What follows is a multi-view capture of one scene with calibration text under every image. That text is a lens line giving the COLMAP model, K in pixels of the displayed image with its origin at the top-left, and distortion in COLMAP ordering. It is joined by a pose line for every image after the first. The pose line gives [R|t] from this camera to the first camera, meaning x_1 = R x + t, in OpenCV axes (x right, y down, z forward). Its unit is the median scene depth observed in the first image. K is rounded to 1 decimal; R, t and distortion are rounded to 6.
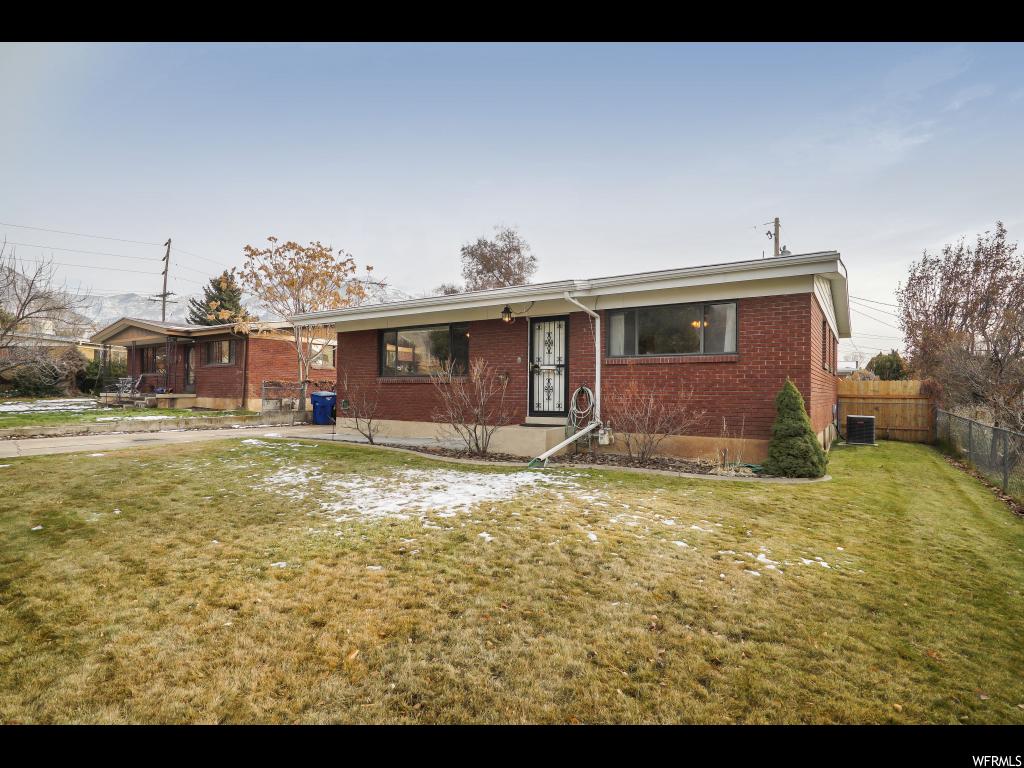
lens RADIAL K [[523.6, 0, 510.4], [0, 523.6, 384.2], [0, 0, 1]] dist [-0.007463, 0.000099]
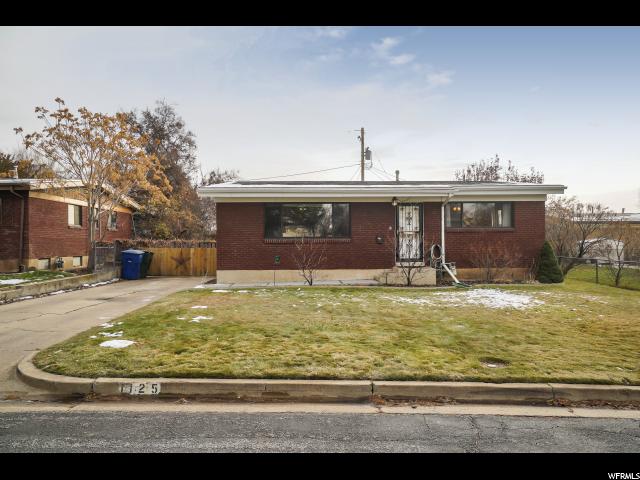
lens RADIAL K [[468.1, 0, 320.6], [0, 468.1, 240.6], [0, 0, 1]] dist [0.002555, 0.001334]
pose [[0.826067, -0.006370, 0.563536, -0.998195], [0.004667, 0.999979, 0.004463, -0.015278], [-0.563553, -0.001057, 0.826079, -0.082399]]
